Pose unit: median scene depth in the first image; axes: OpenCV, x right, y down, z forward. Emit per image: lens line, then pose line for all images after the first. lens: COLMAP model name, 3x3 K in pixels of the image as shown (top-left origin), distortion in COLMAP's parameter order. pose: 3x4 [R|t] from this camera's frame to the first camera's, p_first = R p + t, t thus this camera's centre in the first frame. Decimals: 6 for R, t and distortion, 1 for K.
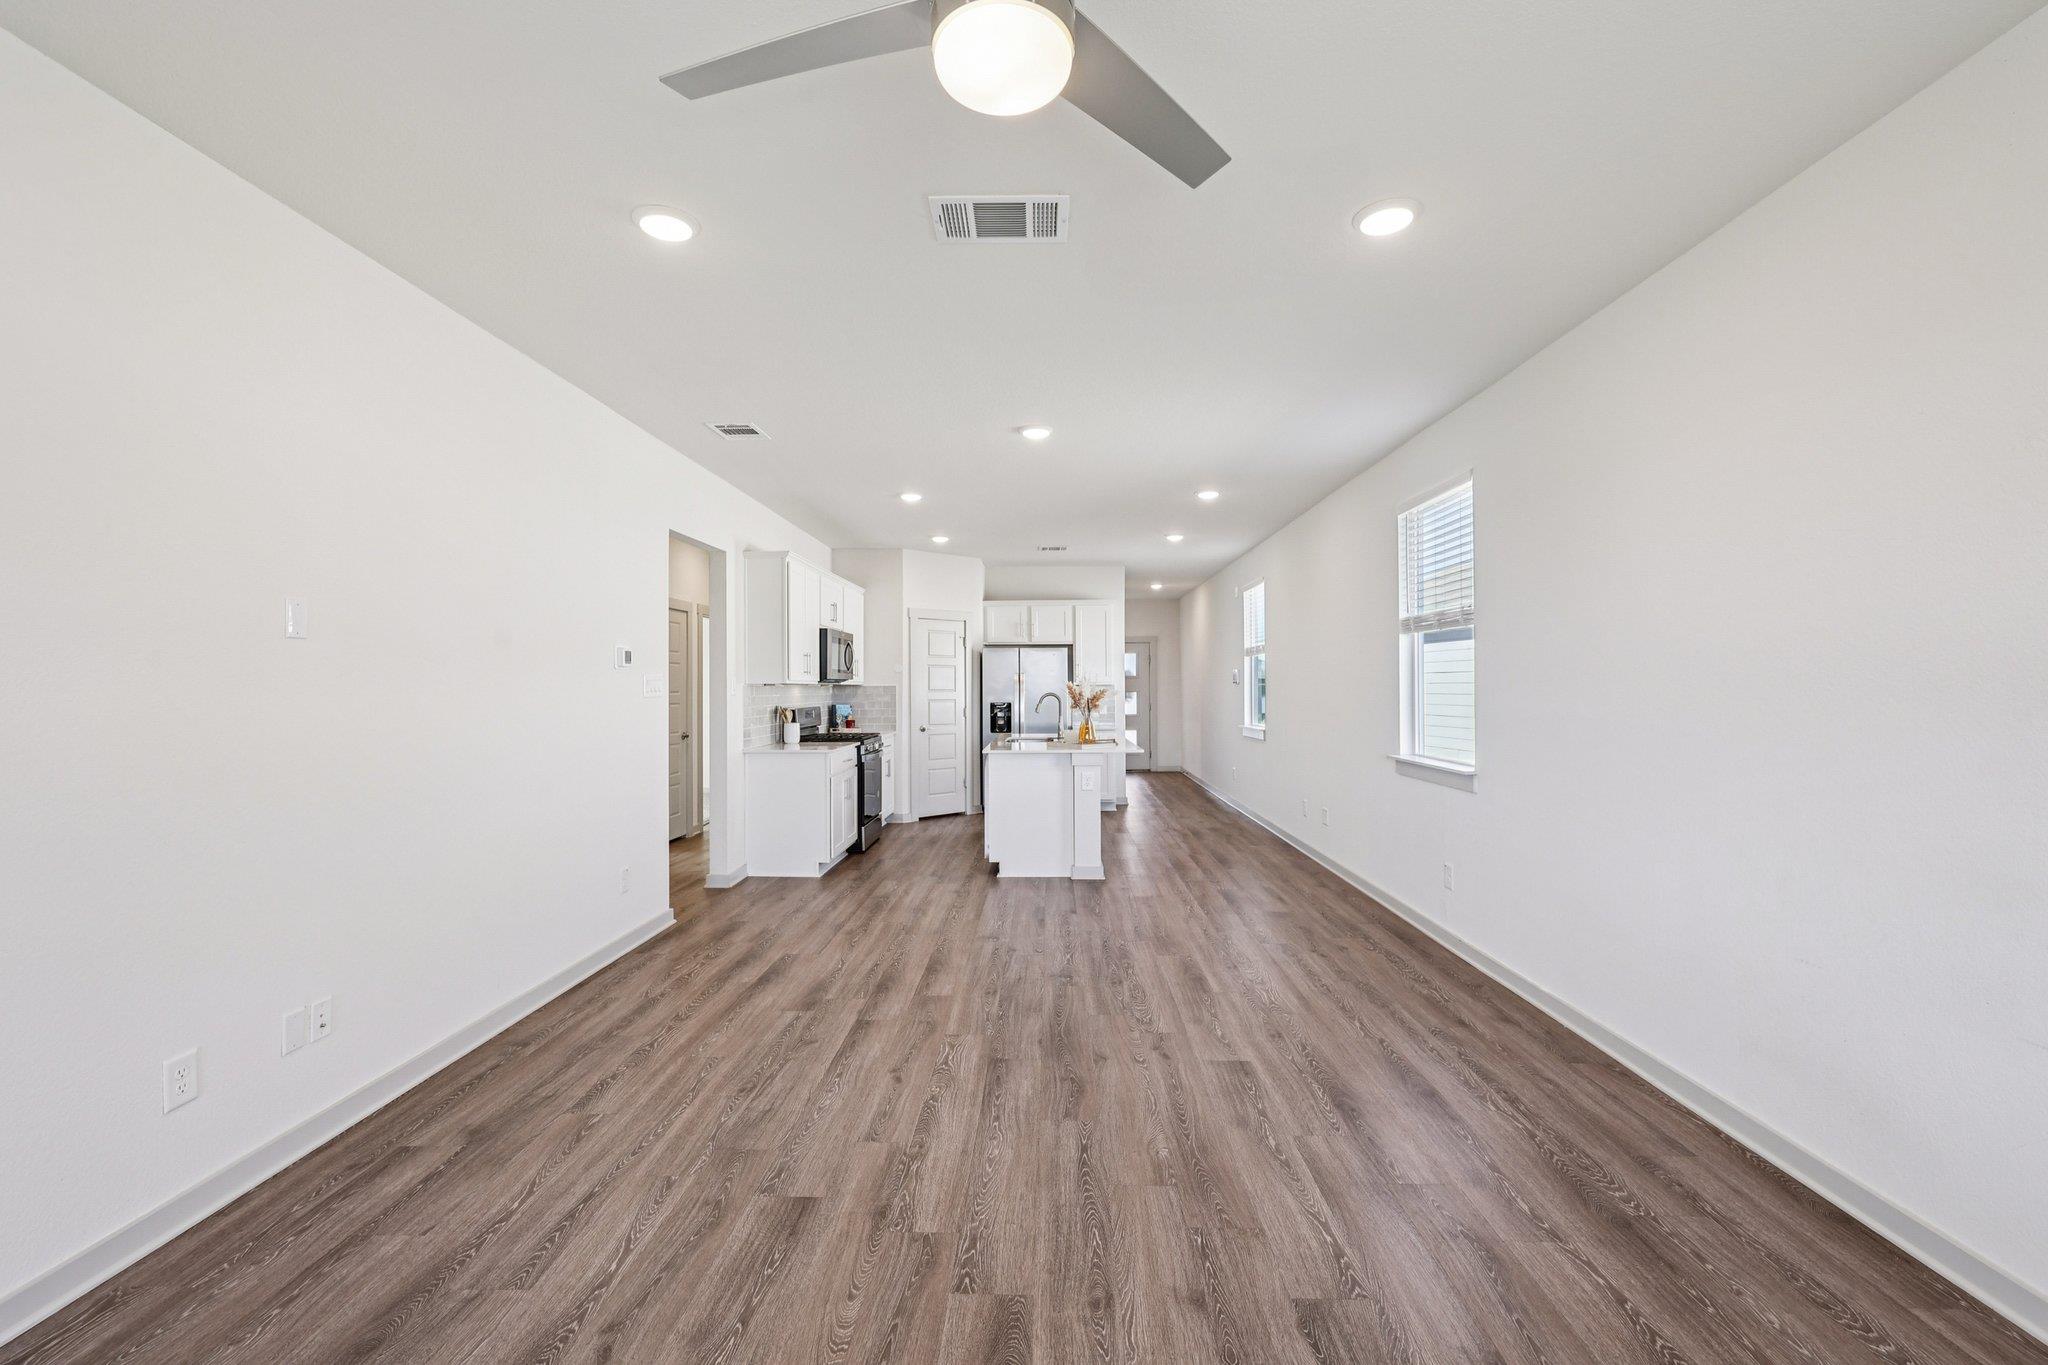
lens RADIAL K [[863.9, 0, 1029.8], [0, 863.9, 675.5], [0, 0, 1]] dist [-0.001624, 0.000666]
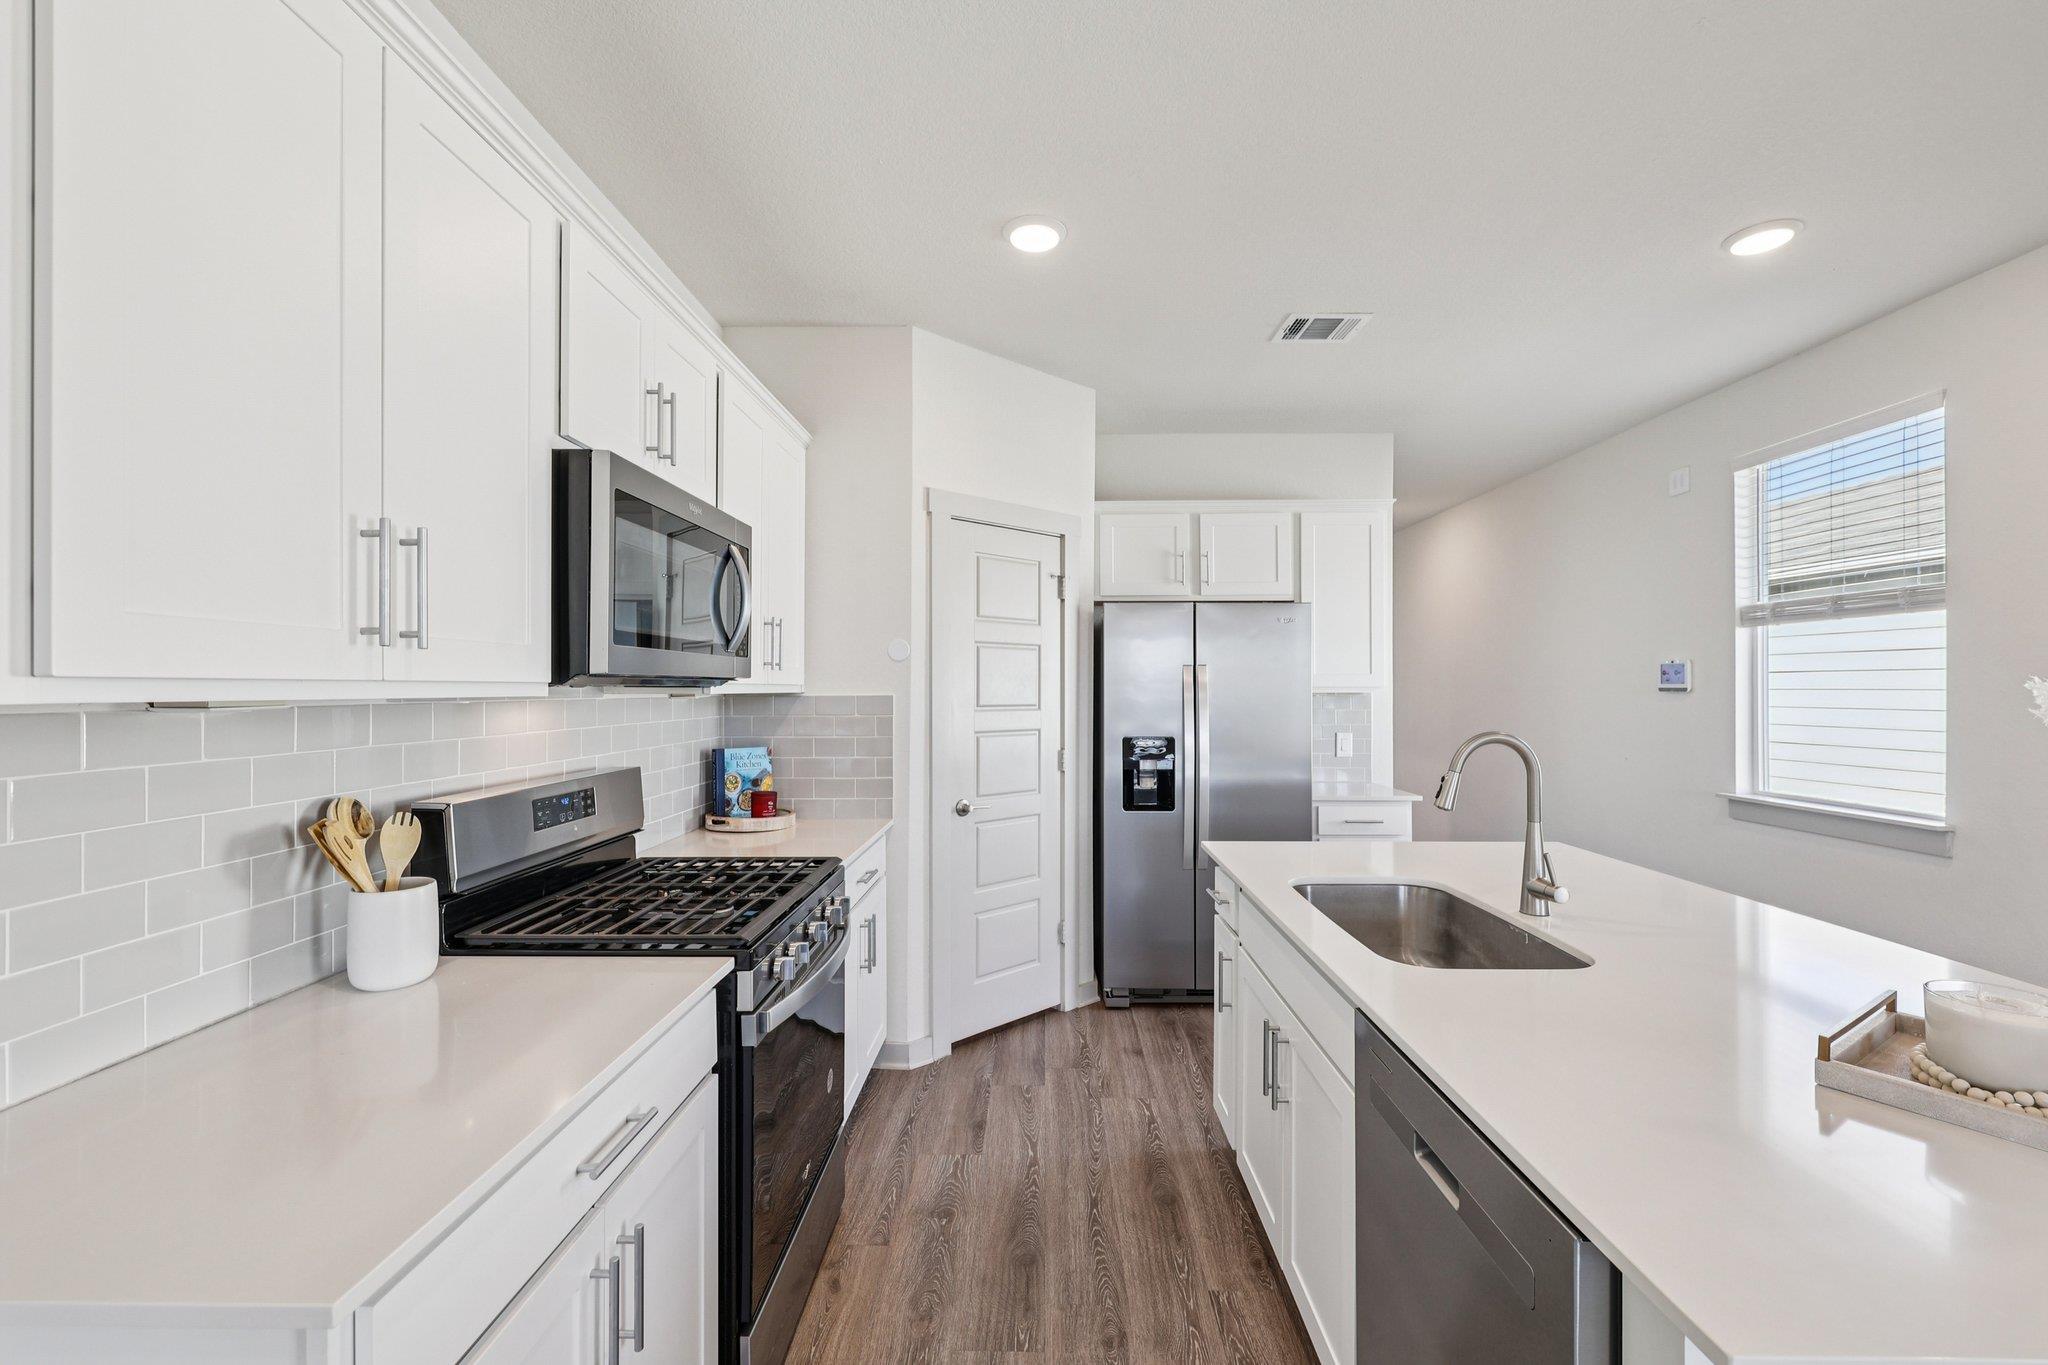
lens RADIAL K [[863.9, 0, 1030.3], [0, 863.9, 684.4], [0, 0, 1]] dist [-0.001624, 0.000666]
pose [[0.999962, 0.003610, 0.007963, -0.227401], [-0.003684, 0.999950, 0.009269, 0.007865], [-0.007929, -0.009298, 0.999925, 1.450939]]
